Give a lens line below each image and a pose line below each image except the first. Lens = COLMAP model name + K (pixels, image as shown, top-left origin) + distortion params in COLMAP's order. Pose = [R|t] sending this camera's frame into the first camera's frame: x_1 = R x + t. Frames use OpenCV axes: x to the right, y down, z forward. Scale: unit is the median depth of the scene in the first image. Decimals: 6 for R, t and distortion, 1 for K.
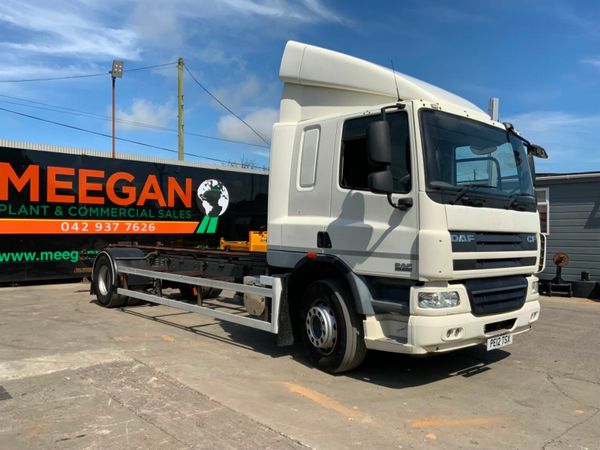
lens RADIAL K [[489.4, 0, 300.0], [0, 489.4, 225.0], [0, 0, 1]] dist [0.006785, -0.004534]
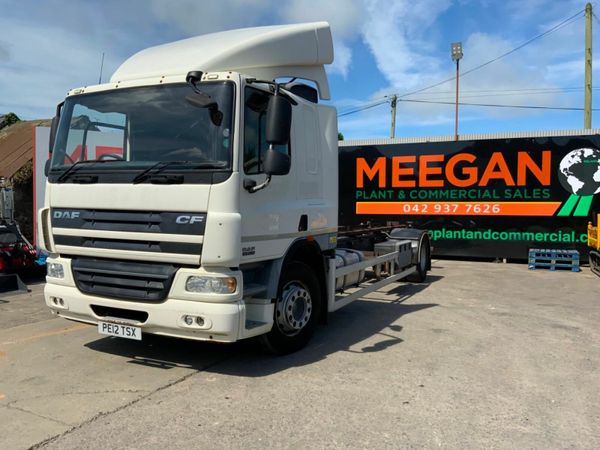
lens RADIAL K [[489.4, 0, 300.0], [0, 489.4, 225.0], [0, 0, 1]] dist [0.006785, -0.004534]
pose [[0.405047, 0.026487, -0.913912, 0.431790], [0.004869, 0.999504, 0.031126, 0.005206], [0.914283, -0.017058, 0.404717, 0.297912]]
